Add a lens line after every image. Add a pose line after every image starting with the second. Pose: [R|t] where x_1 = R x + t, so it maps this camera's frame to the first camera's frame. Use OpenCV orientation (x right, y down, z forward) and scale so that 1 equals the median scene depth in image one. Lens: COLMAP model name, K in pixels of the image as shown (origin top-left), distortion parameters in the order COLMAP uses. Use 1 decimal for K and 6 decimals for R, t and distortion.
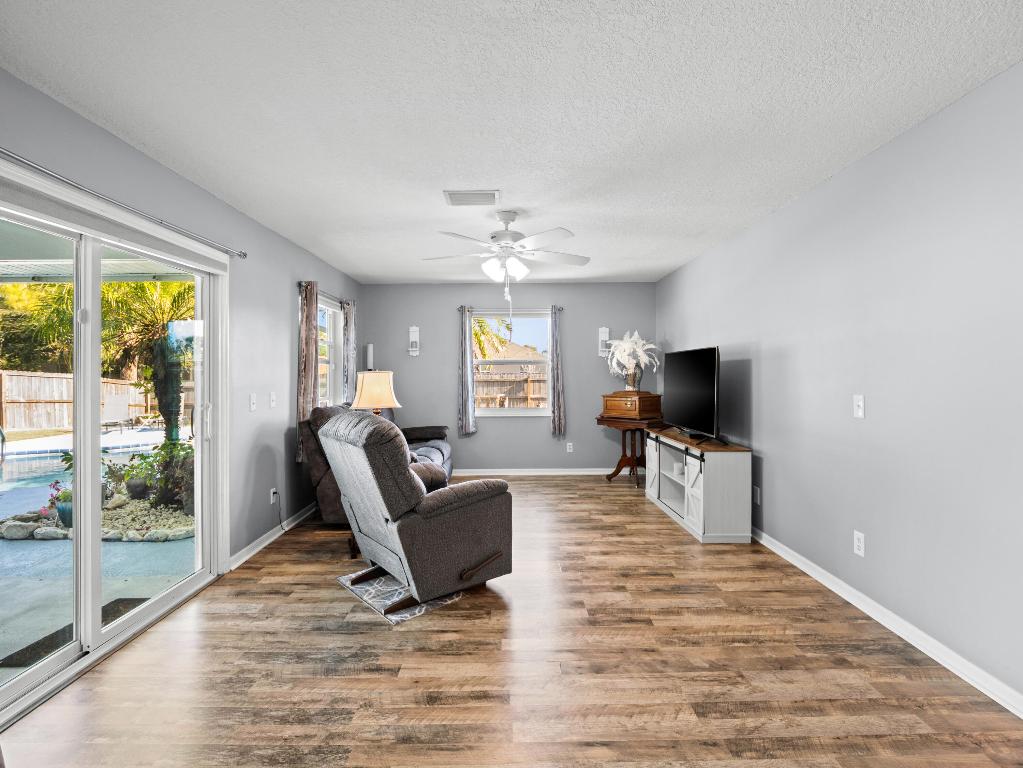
lens RADIAL K [[494.5, 0, 506.1], [0, 494.5, 375.1], [0, 0, 1]] dist [-0.005581, -0.000380]
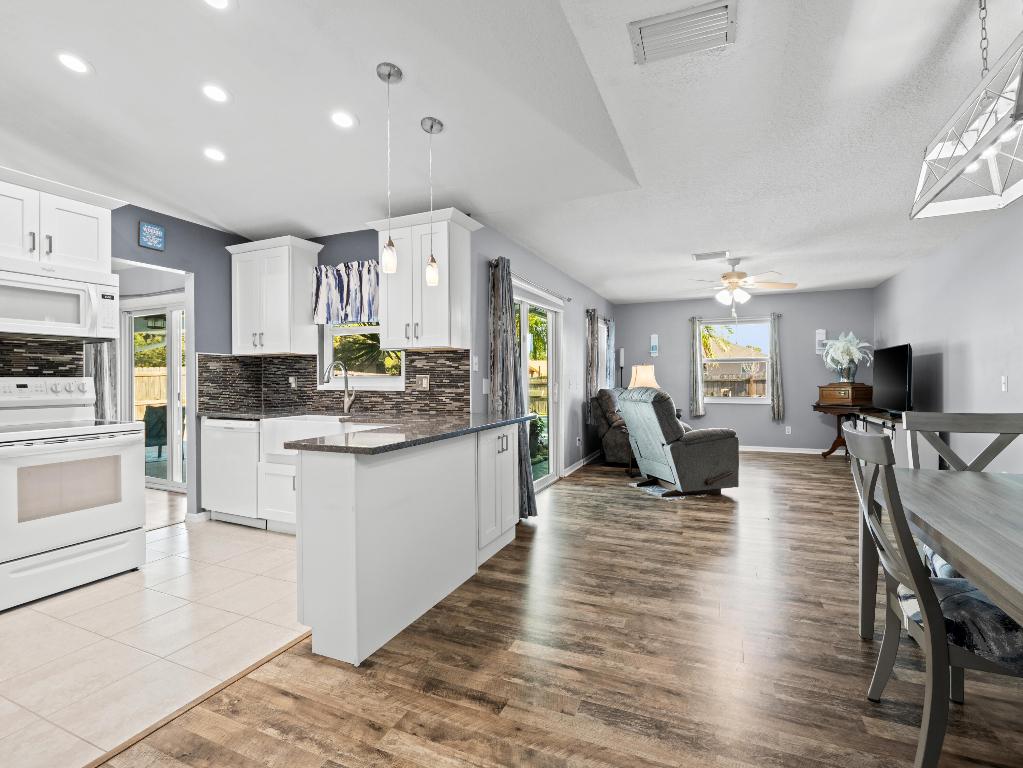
lens RADIAL K [[494.5, 0, 509.5], [0, 494.5, 380.5], [0, 0, 1]] dist [-0.005581, -0.000380]
pose [[0.916857, 0.001647, -0.399212, -0.014690], [0.000830, 0.999981, 0.006033, 0.018783], [0.399214, -0.005863, 0.916839, -0.397890]]
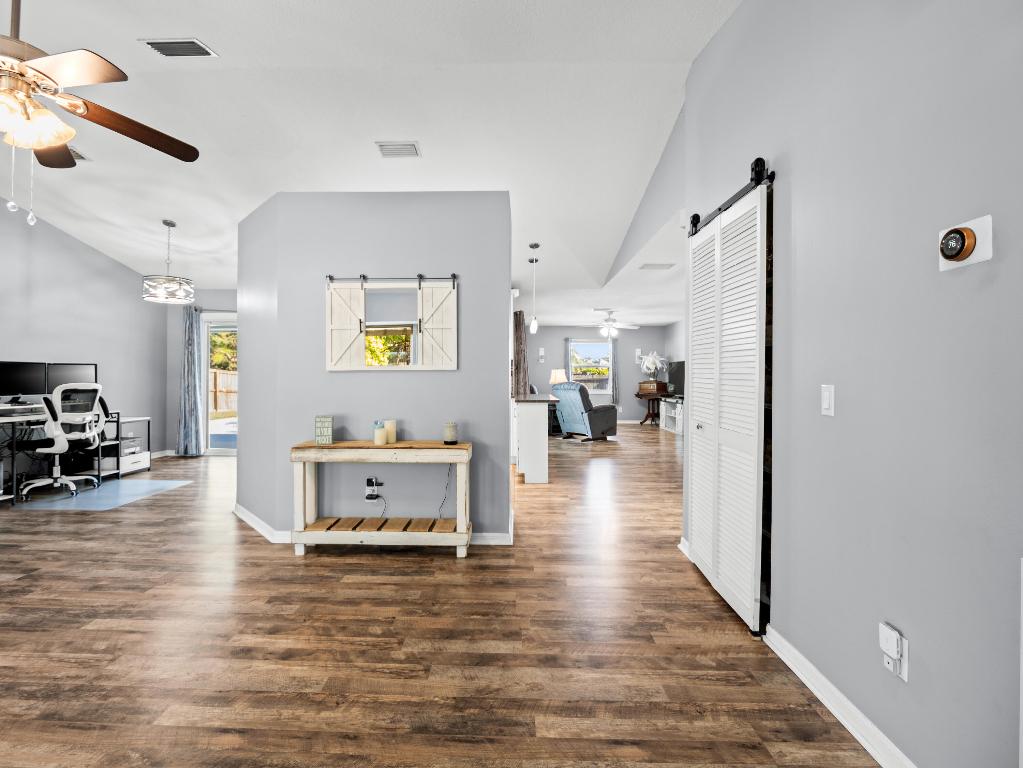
lens RADIAL K [[494.5, 0, 497.5], [0, 494.5, 375.6], [0, 0, 1]] dist [-0.005581, -0.000380]
pose [[0.999436, 0.007556, -0.032722, -0.314723], [-0.007764, 0.999950, -0.006225, 0.028042], [0.032674, 0.006476, 0.999445, -1.043461]]
